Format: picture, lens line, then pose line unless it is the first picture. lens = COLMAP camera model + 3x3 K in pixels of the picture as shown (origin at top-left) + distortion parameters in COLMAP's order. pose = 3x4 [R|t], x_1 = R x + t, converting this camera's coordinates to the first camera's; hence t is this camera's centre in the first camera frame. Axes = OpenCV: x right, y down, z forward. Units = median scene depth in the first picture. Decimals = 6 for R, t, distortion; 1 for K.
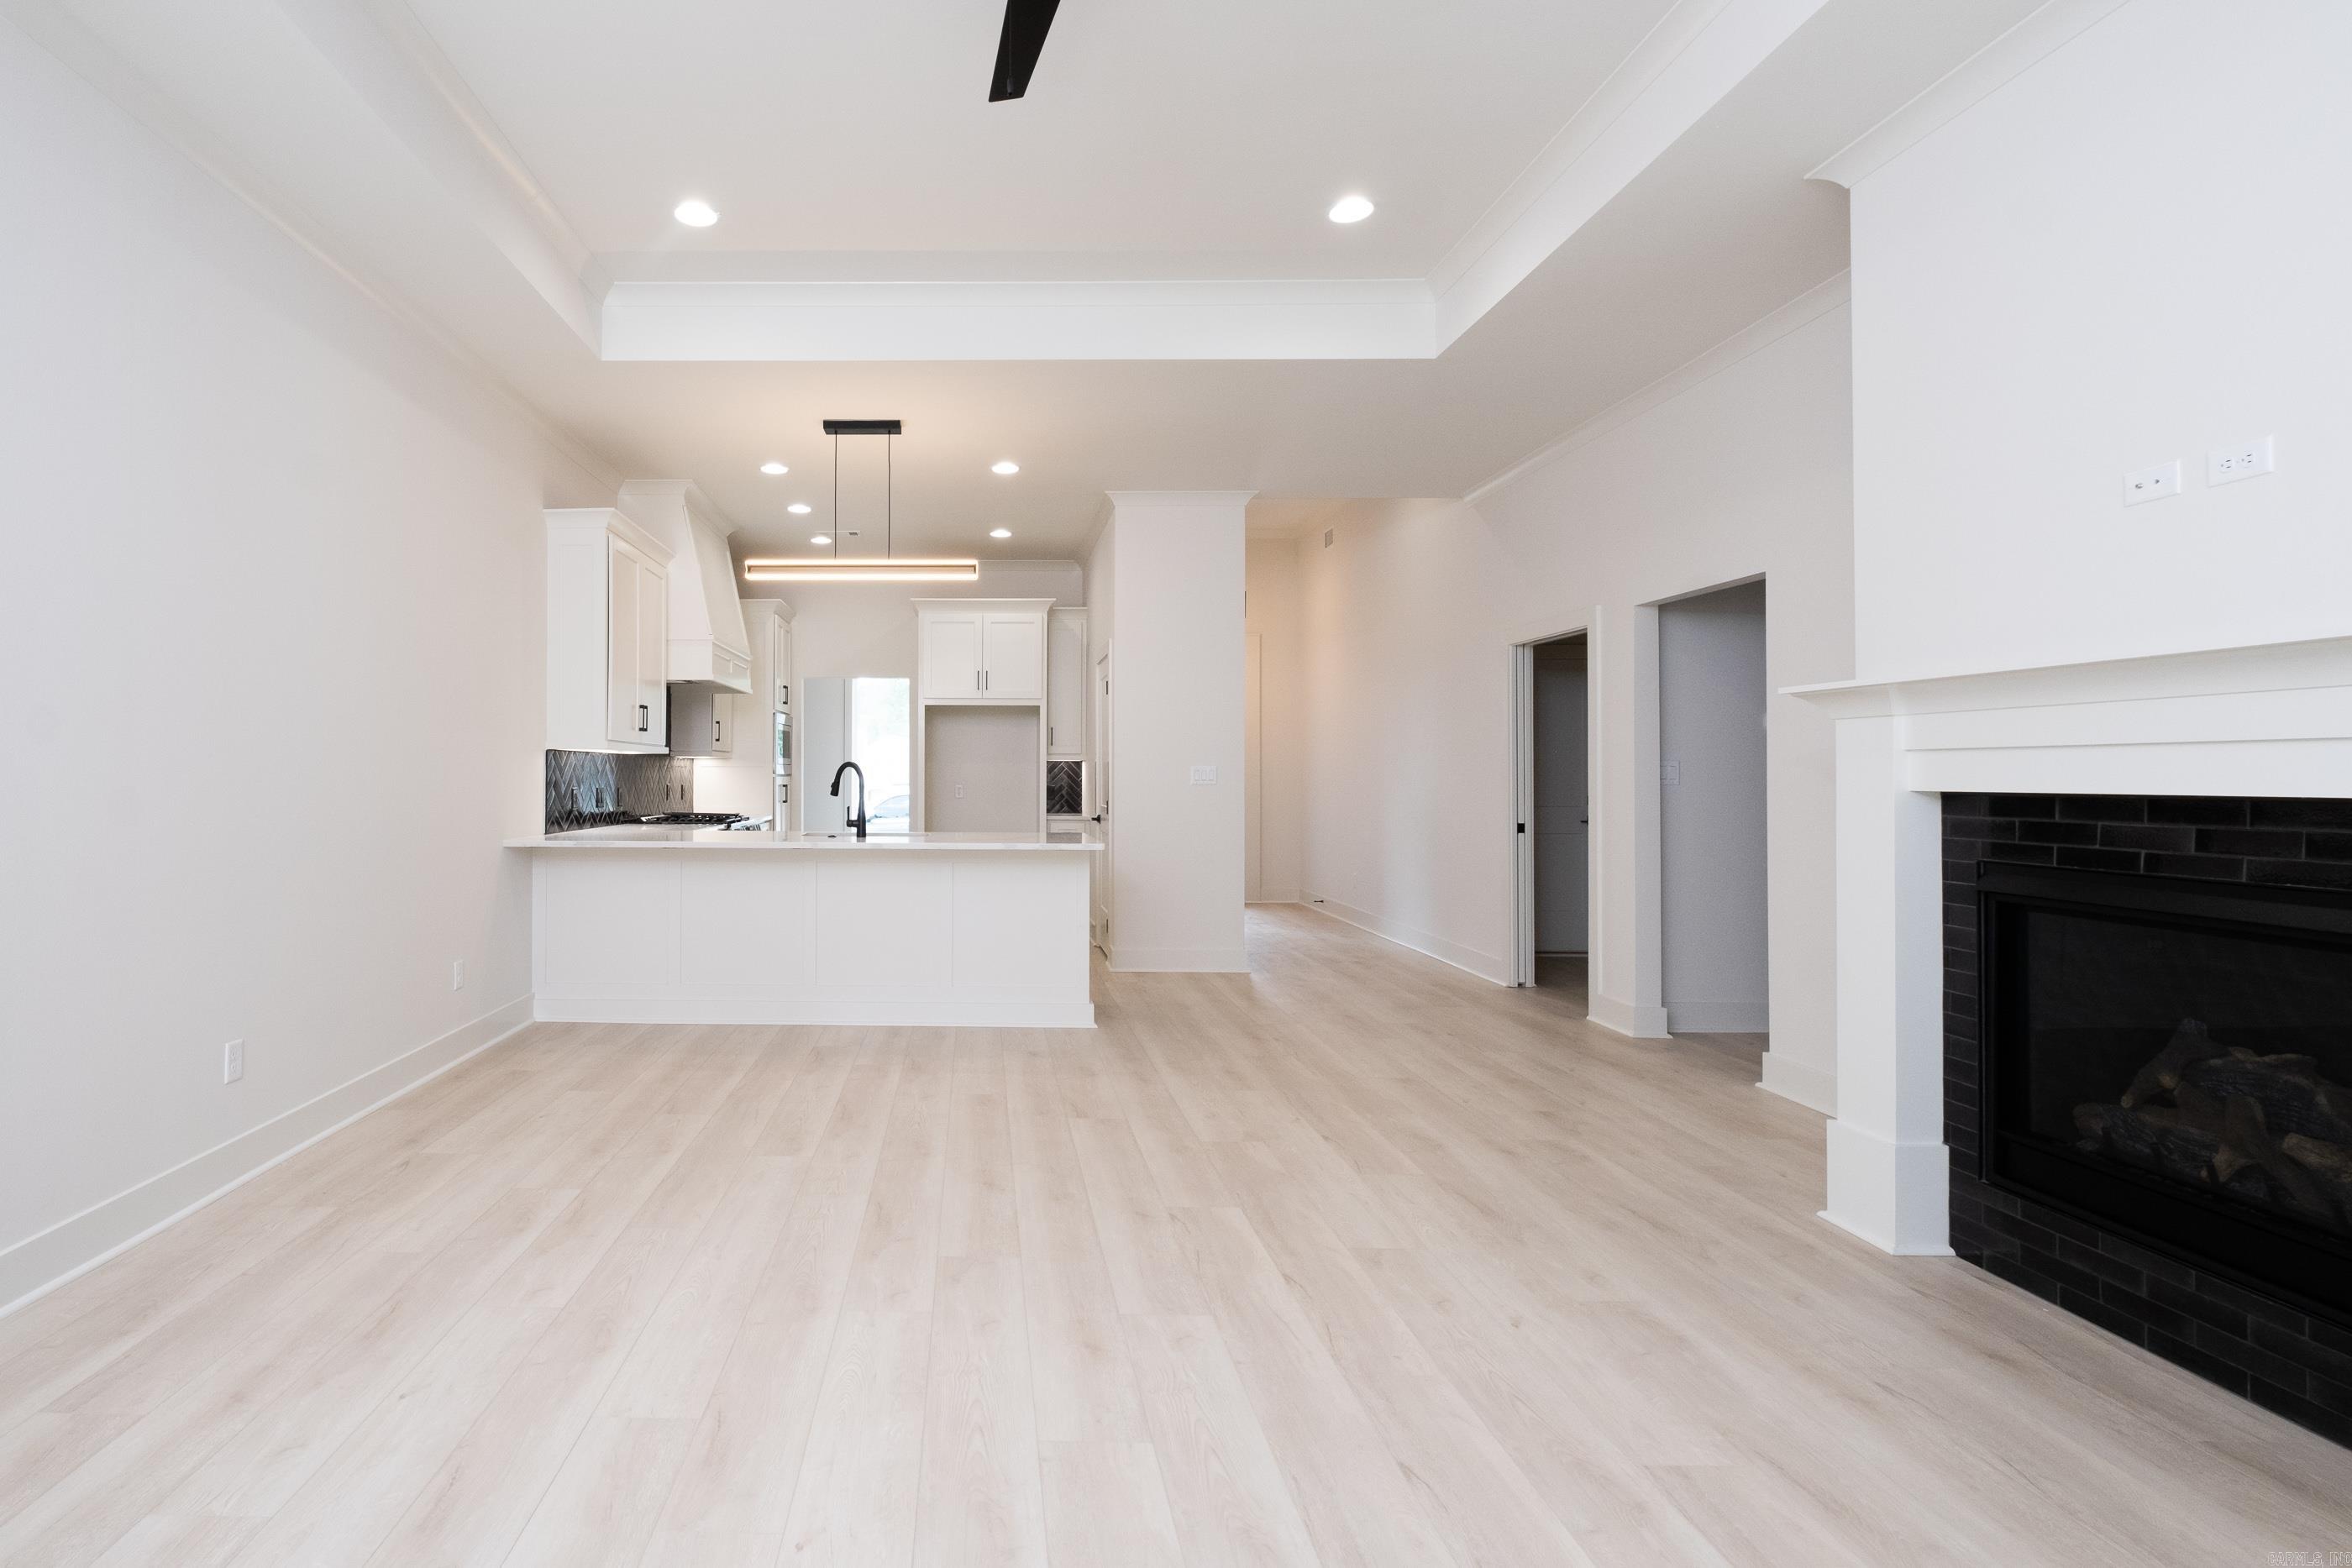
lens RADIAL K [[1146.0, 0, 948.6], [0, 1146.0, 791.0], [0, 0, 1]] dist [-0.008166, 0.000232]
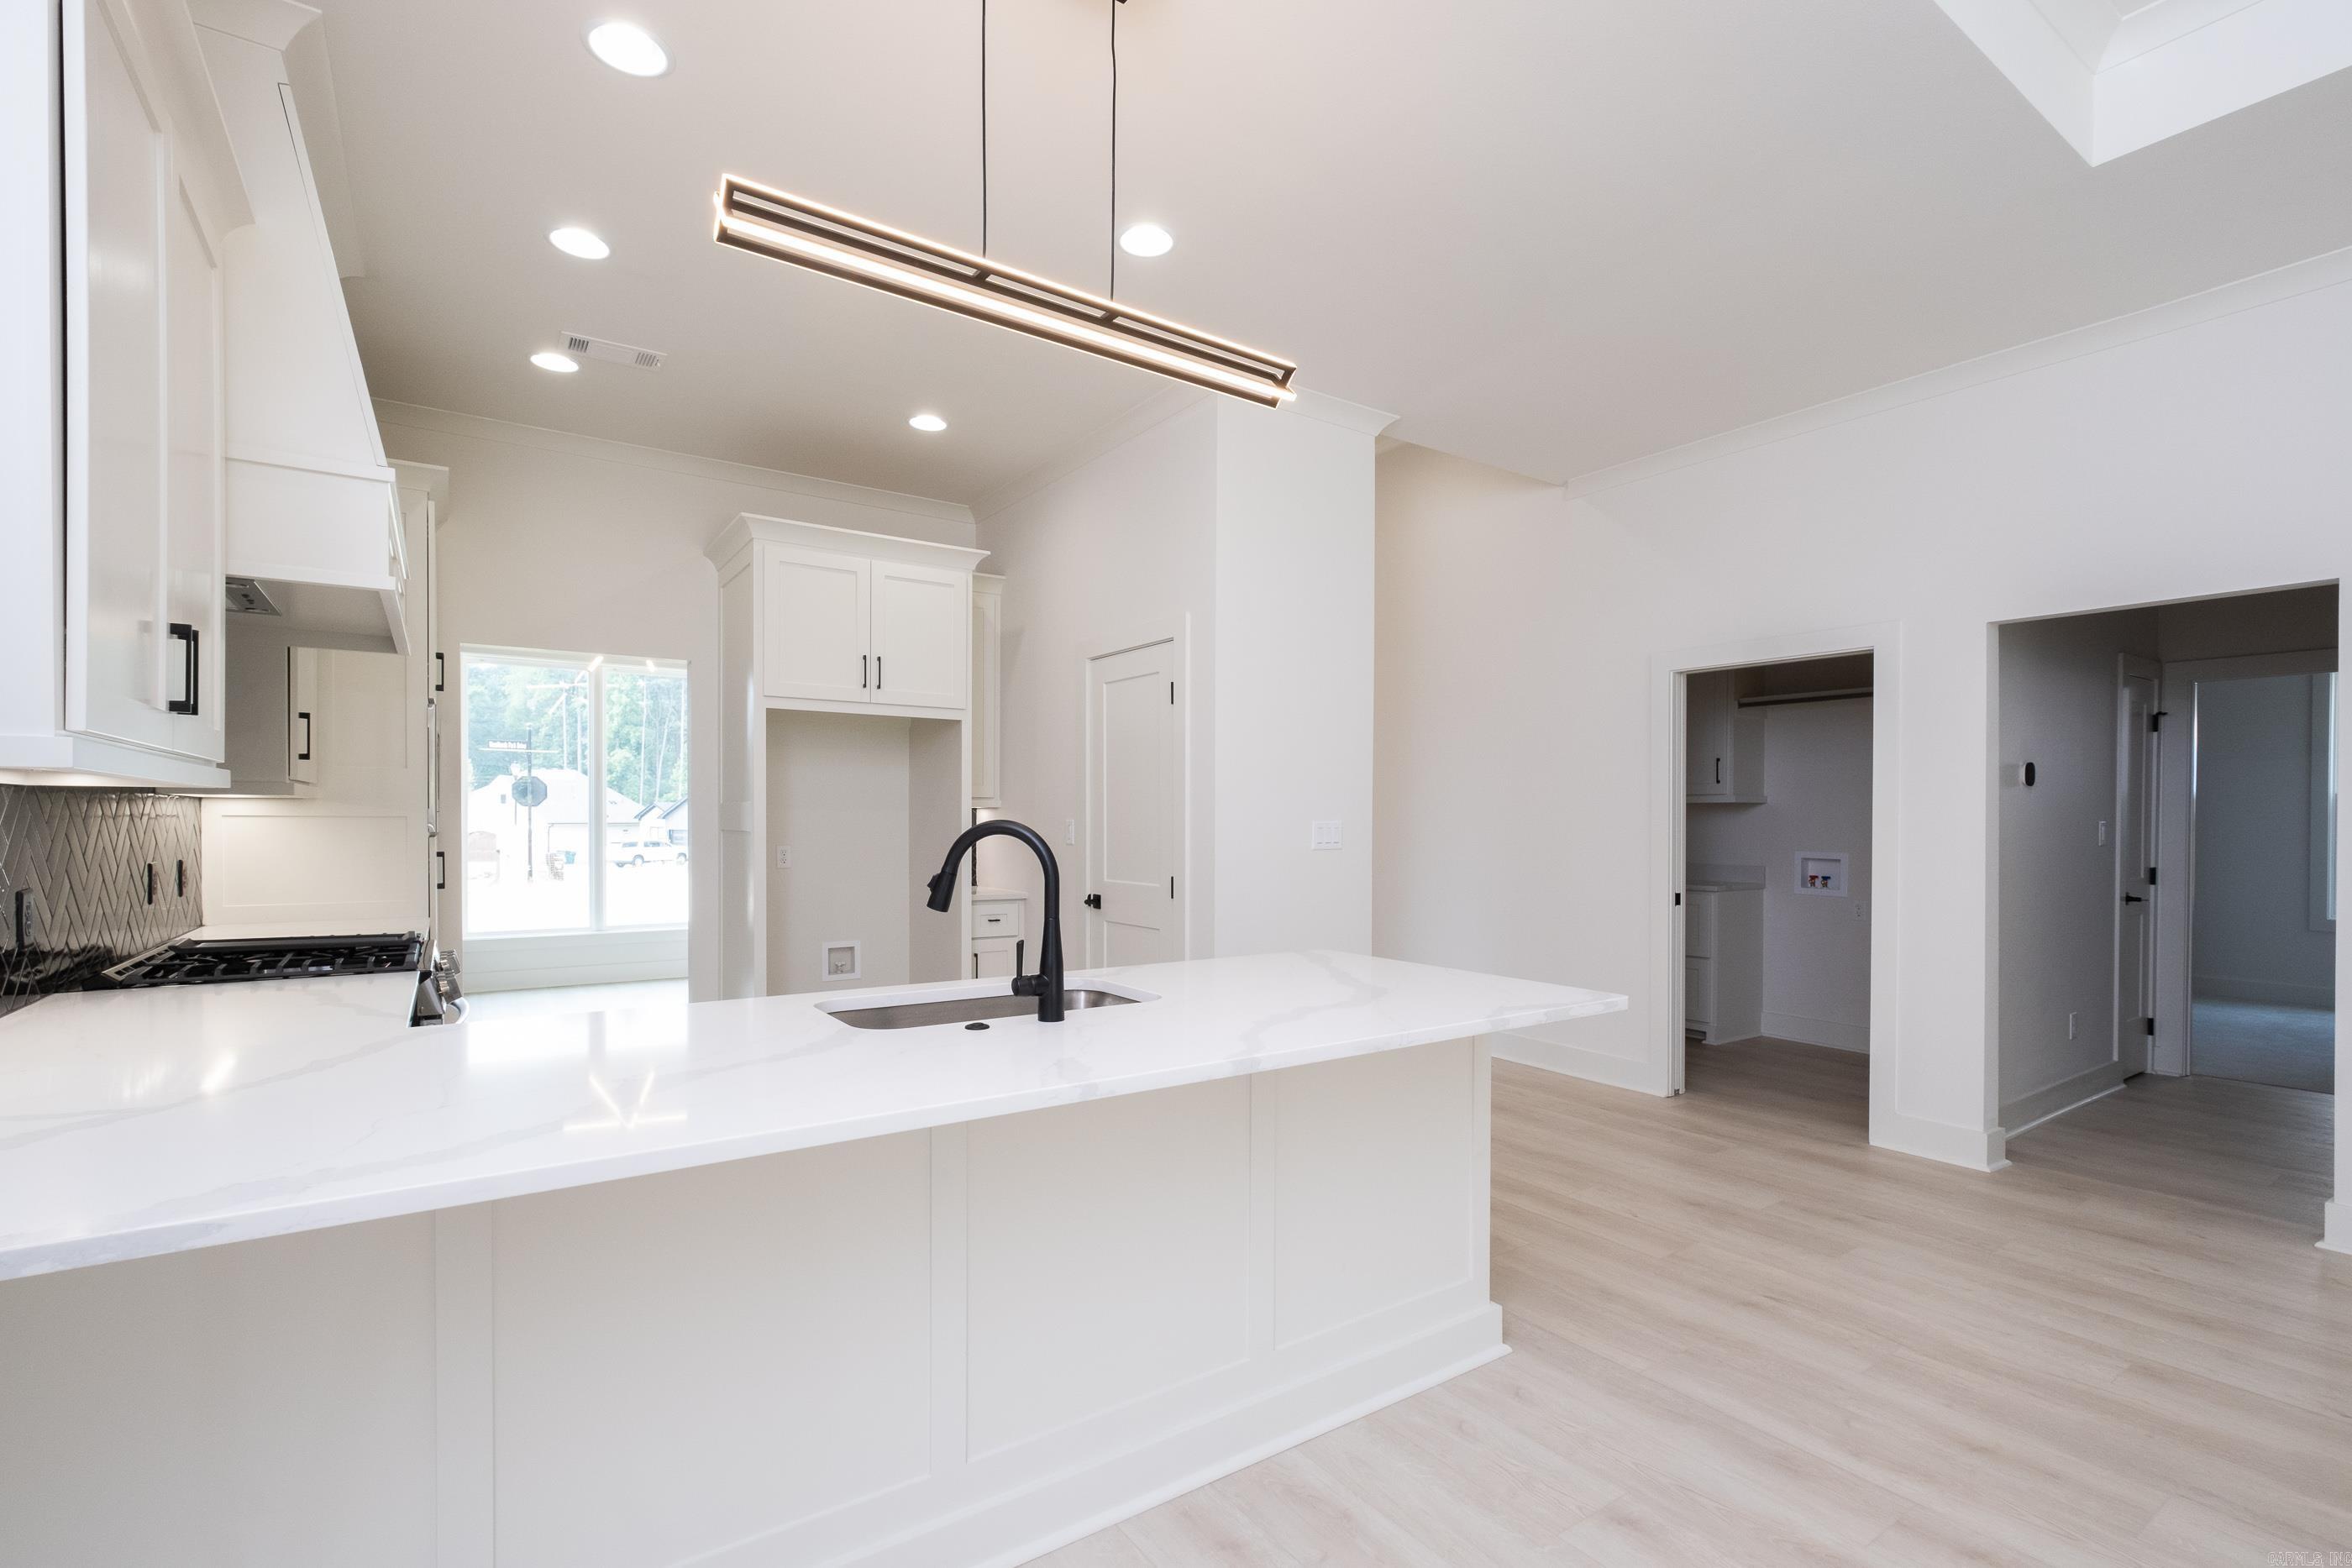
lens RADIAL K [[1056.0, 0, 1188.4], [0, 1056.0, 823.8], [0, 0, 1]] dist [-0.006586, 0.000506]
pose [[0.806507, -0.006177, 0.591192, -0.217059], [0.010285, 0.999941, -0.003582, -0.019046], [-0.591135, 0.008969, 0.806523, 0.618334]]
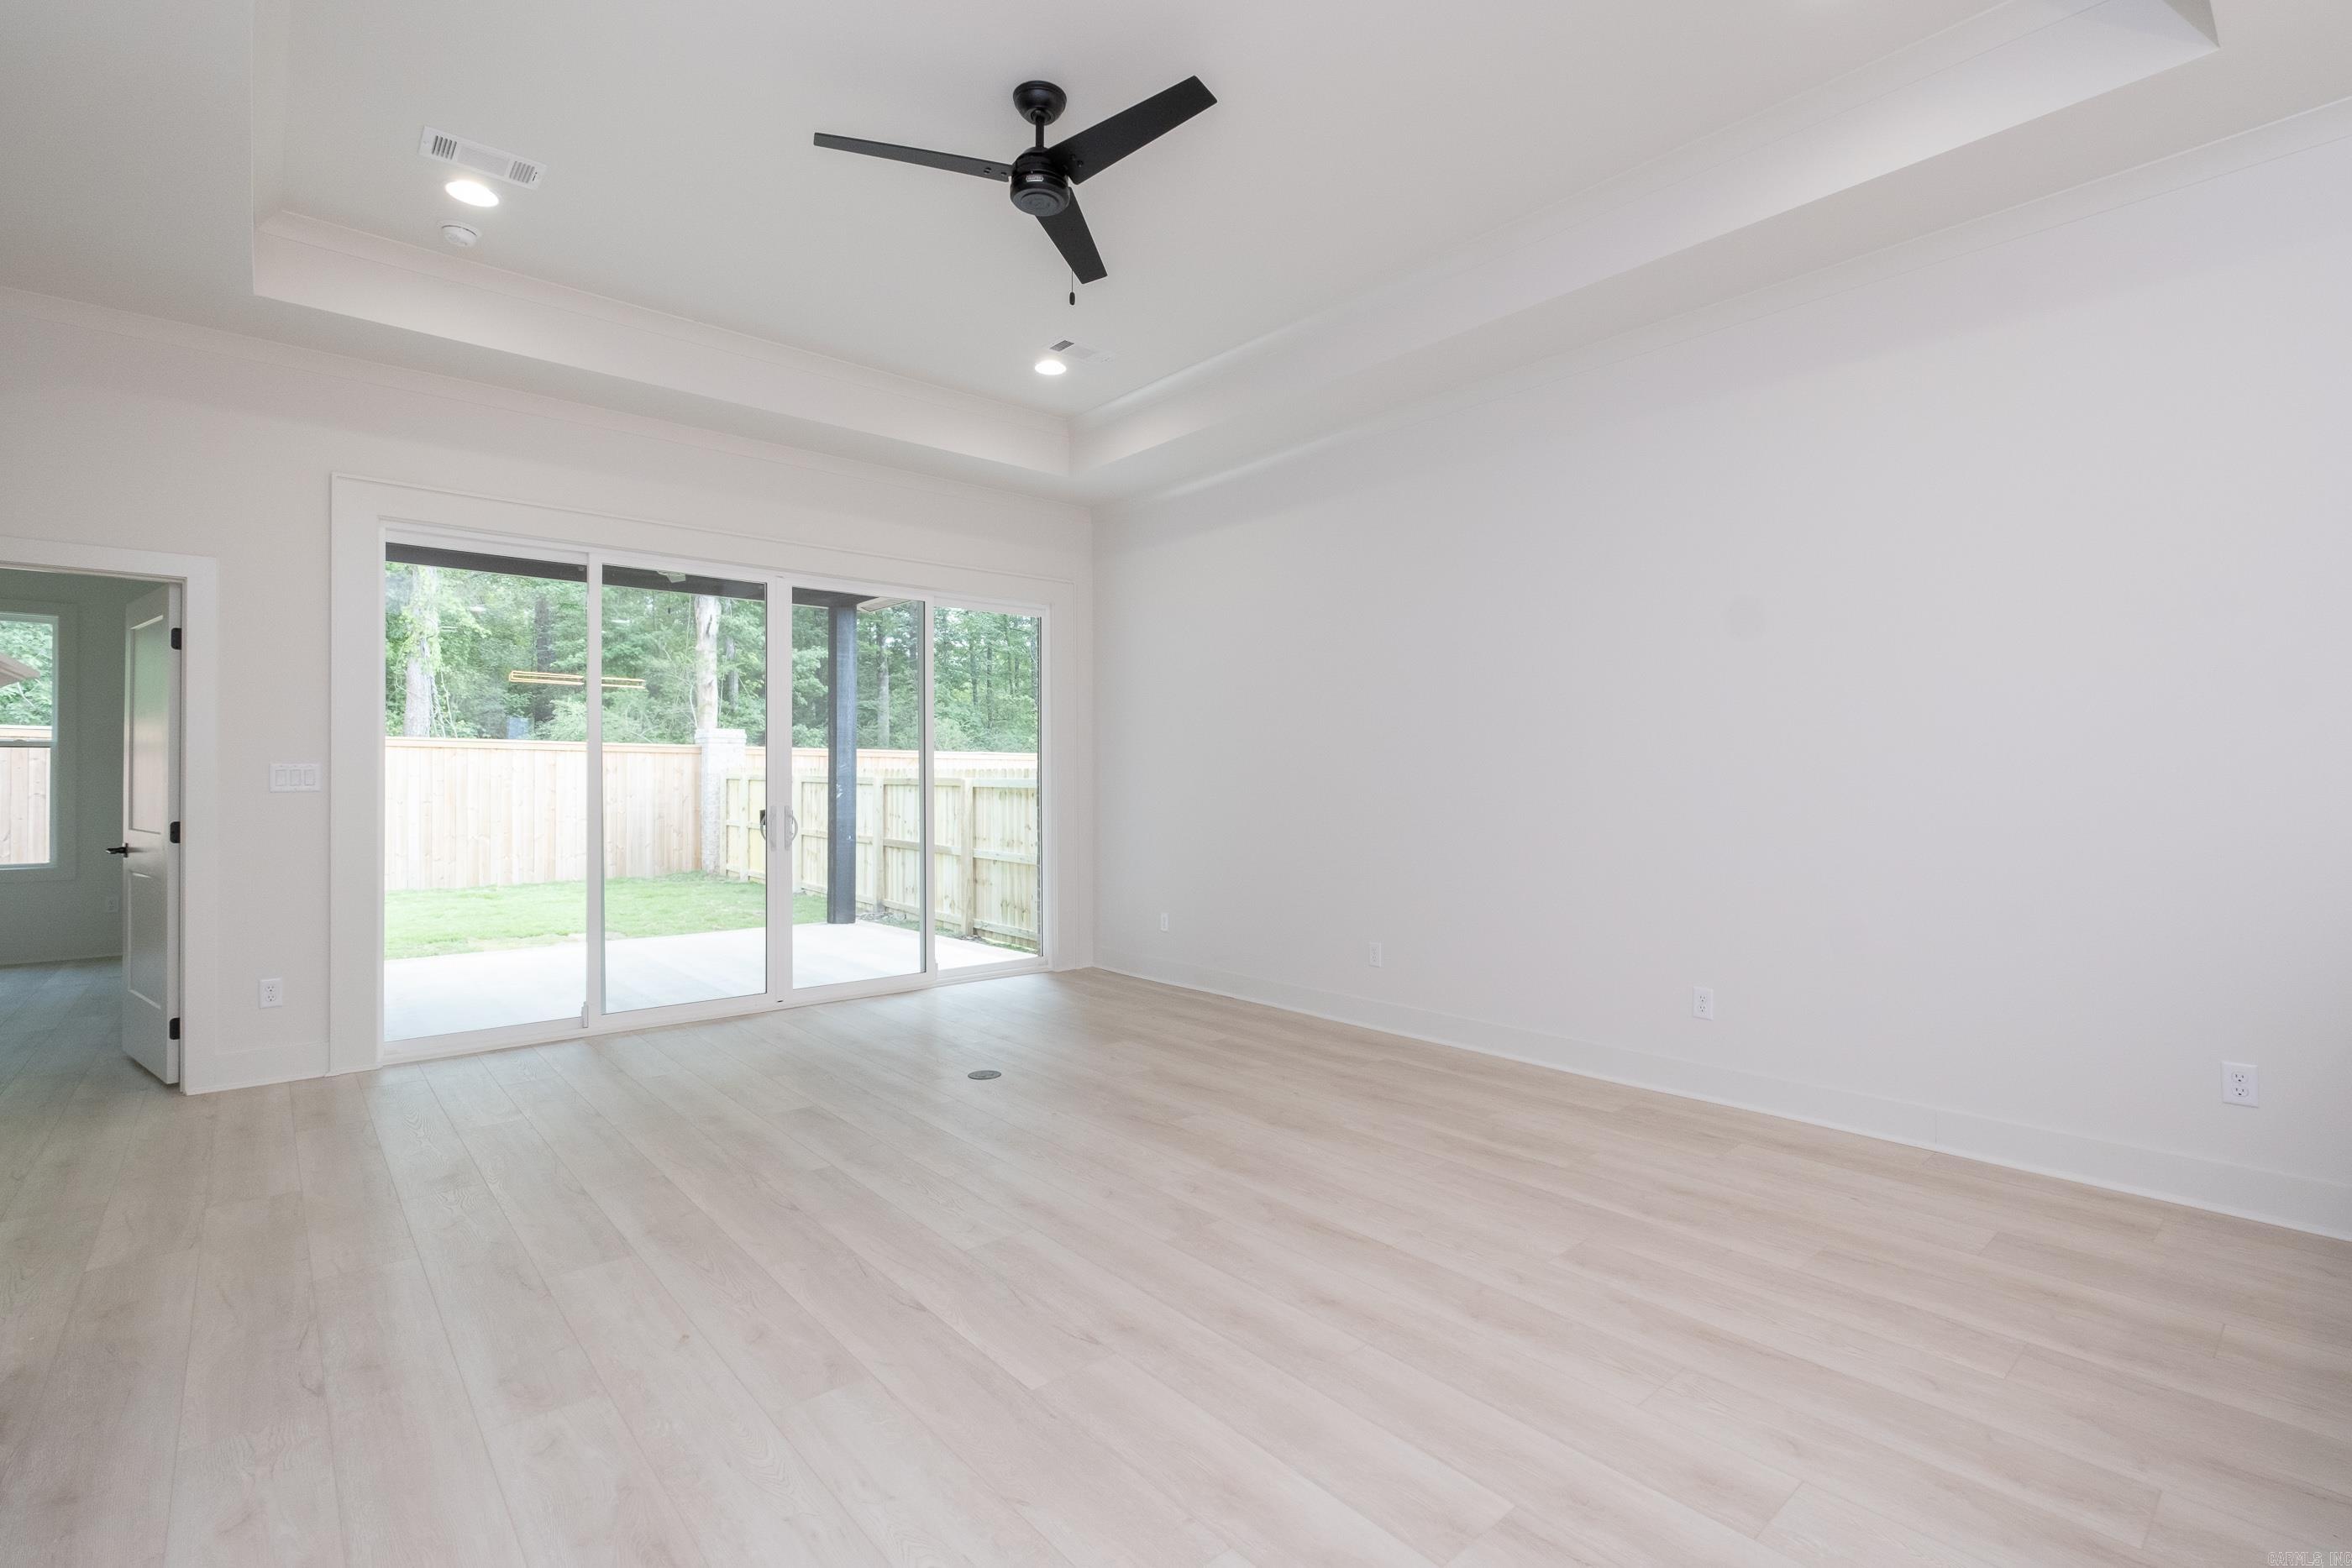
lens RADIAL K [[1056.0, 0, 1159.5], [0, 1056.0, 780.3], [0, 0, 1]] dist [-0.006586, 0.000506]
pose [[-0.753795, -0.003358, -0.657101, 0.323019], [-0.009652, 0.999936, 0.005962, -0.006156], [0.657039, 0.010836, -0.753779, 0.798941]]
